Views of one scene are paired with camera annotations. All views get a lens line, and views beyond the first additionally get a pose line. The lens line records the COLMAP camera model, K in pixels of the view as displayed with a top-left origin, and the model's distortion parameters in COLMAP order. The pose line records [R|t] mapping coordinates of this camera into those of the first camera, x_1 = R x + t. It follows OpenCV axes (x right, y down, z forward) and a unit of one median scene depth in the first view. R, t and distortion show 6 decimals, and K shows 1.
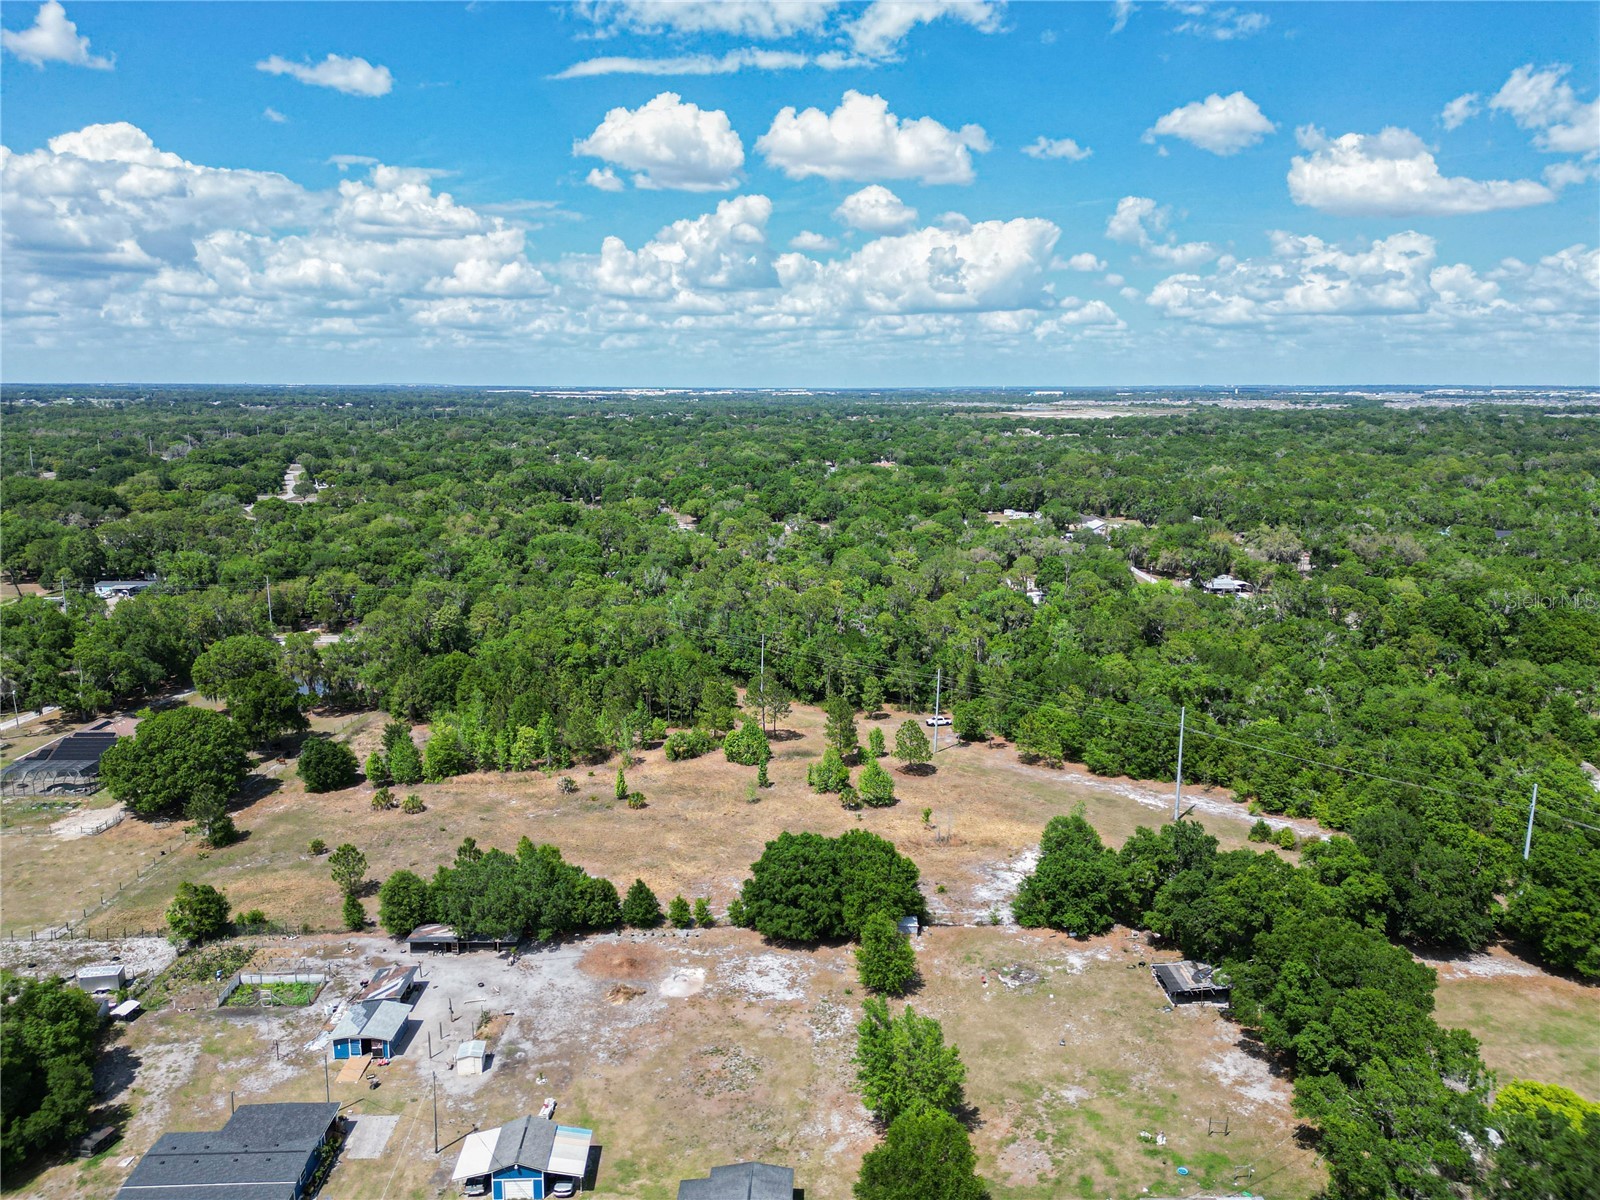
lens RADIAL K [[1124.9, 0, 801.2], [0, 1124.9, 596.4], [0, 0, 1]] dist [0.057638, -0.047580]
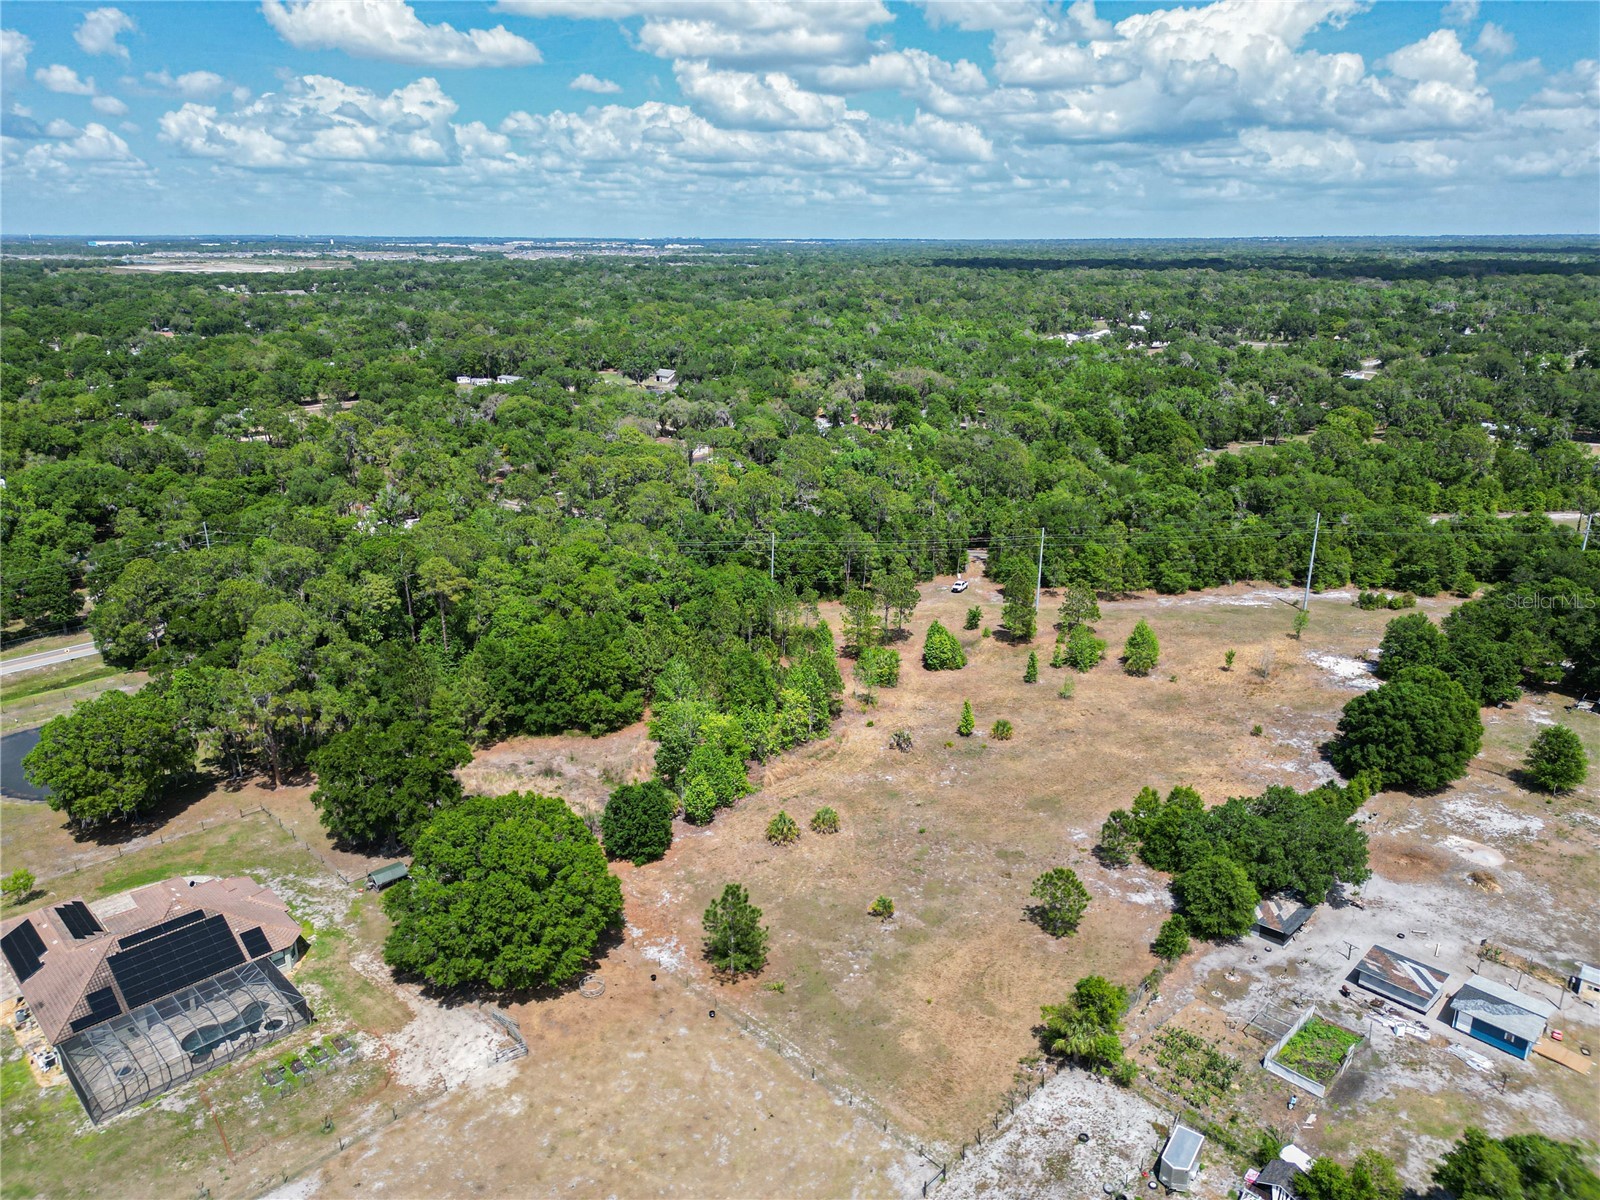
lens RADIAL K [[1124.9, 0, 803.5], [0, 1124.9, 591.8], [0, 0, 1]] dist [0.057638, -0.047580]
pose [[0.720476, -0.209755, 0.660997, -1.096097], [0.129346, 0.977079, 0.169072, -0.118141], [-0.681310, -0.036315, 0.731093, 0.658262]]
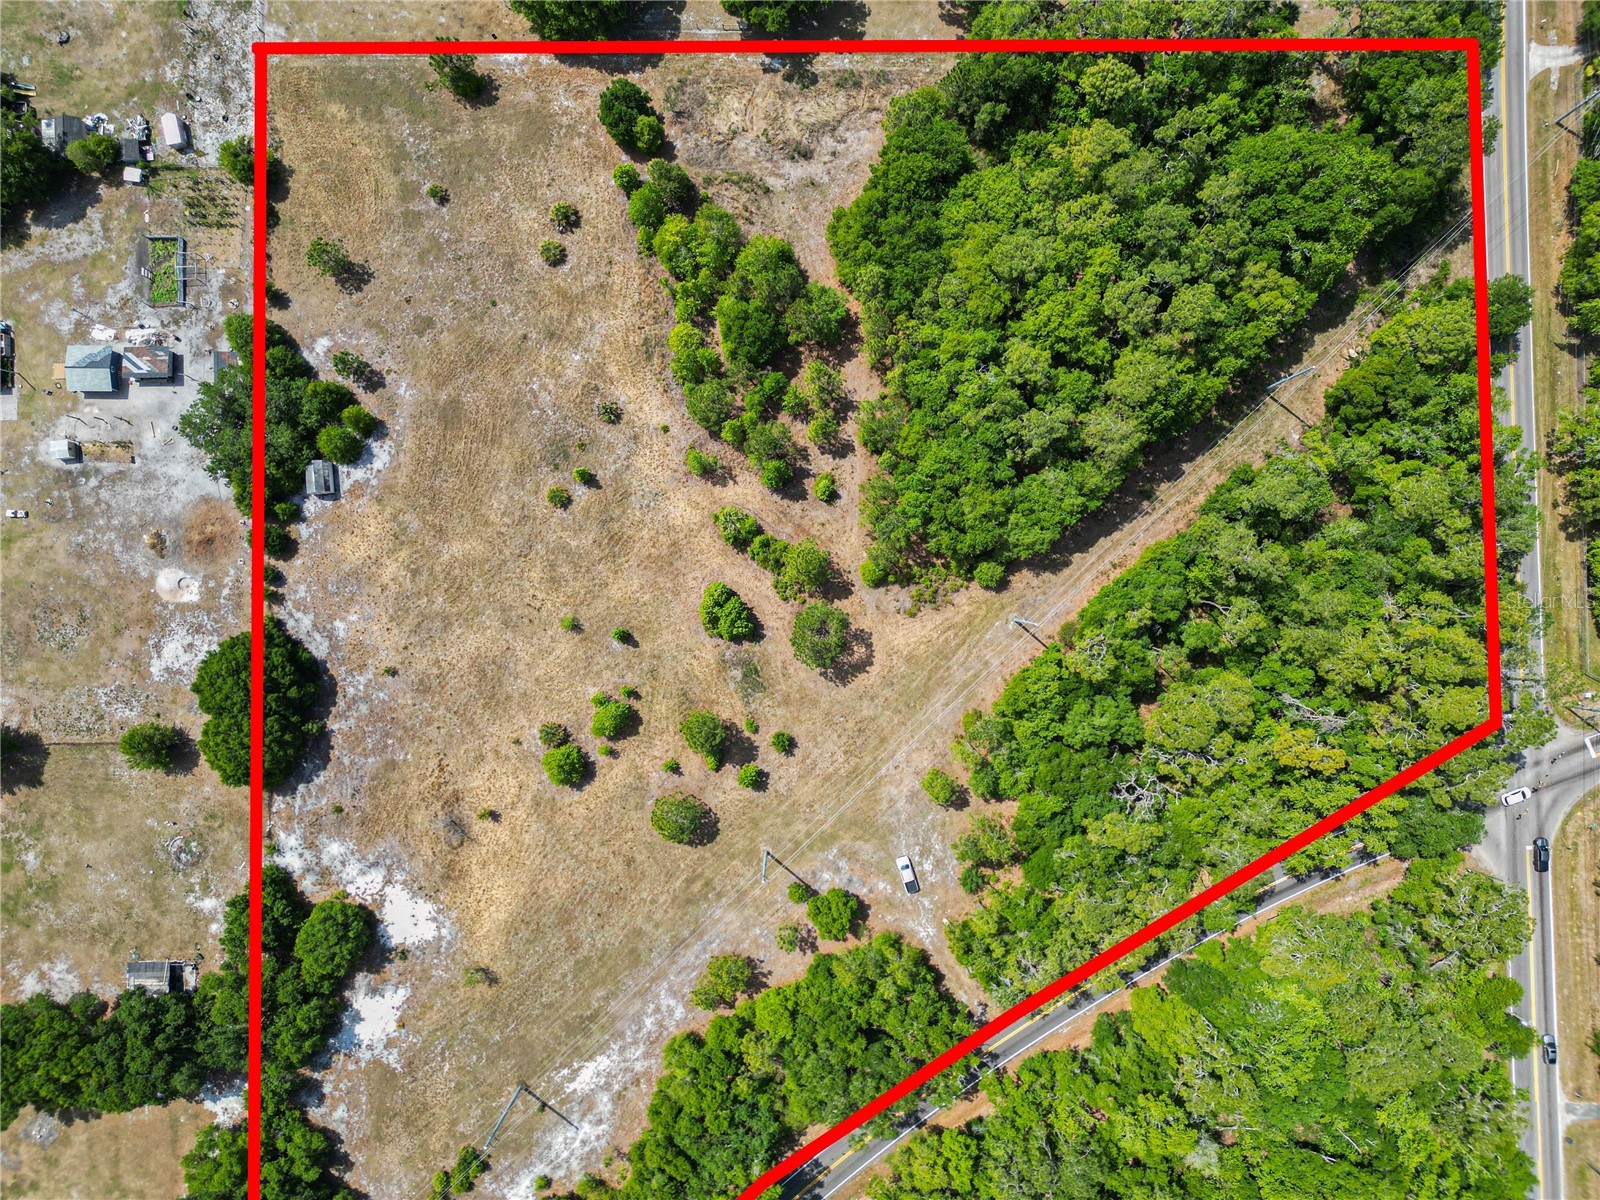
lens RADIAL K [[1124.9, 0, 799.2], [0, 1124.9, 604.1], [0, 0, 1]] dist [0.057638, -0.047580]
pose [[-0.000483, 0.999936, -0.011261, -0.067241], [-0.181237, 0.010987, 0.983378, -1.009504], [0.983439, 0.002516, 0.181220, 1.408847]]
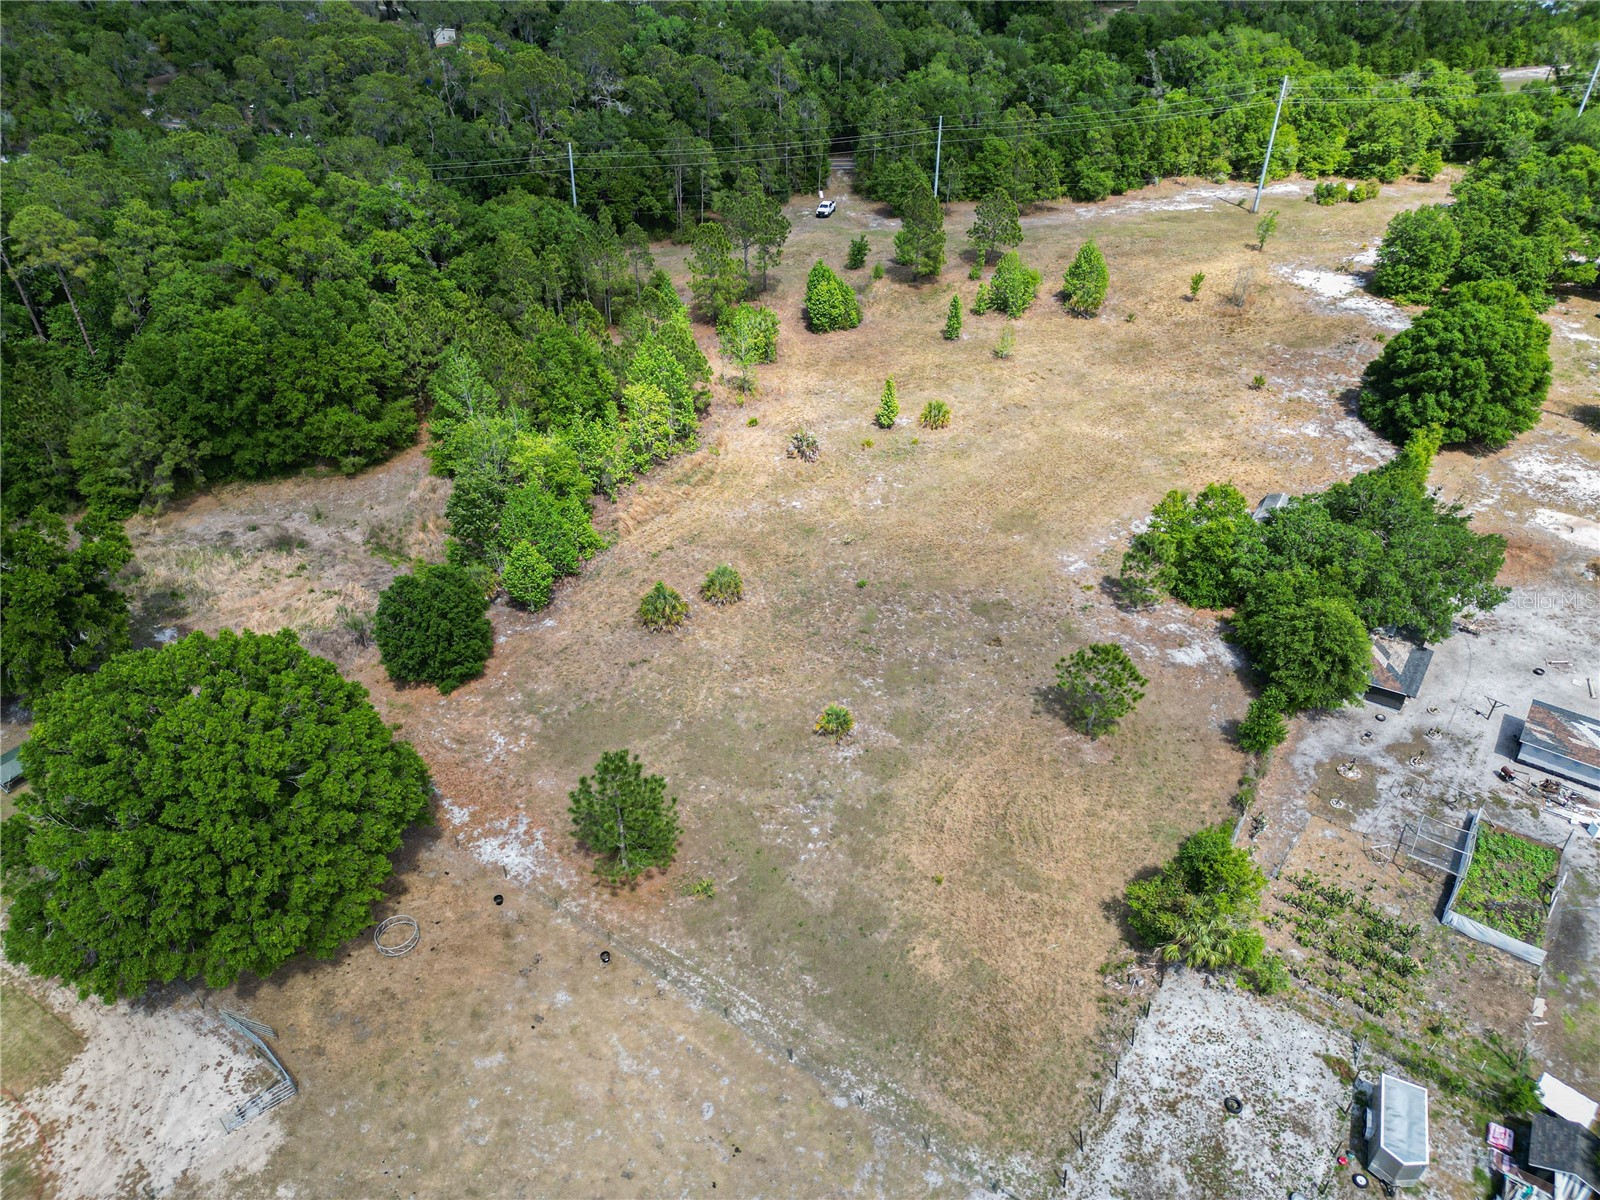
lens RADIAL K [[1124.9, 0, 798.0], [0, 1124.9, 600.6], [0, 0, 1]] dist [0.057638, -0.047580]
pose [[0.580391, -0.482057, 0.656329, -0.887643], [0.156623, 0.856998, 0.490941, -0.065630], [-0.799134, -0.182142, 0.572895, 0.939868]]
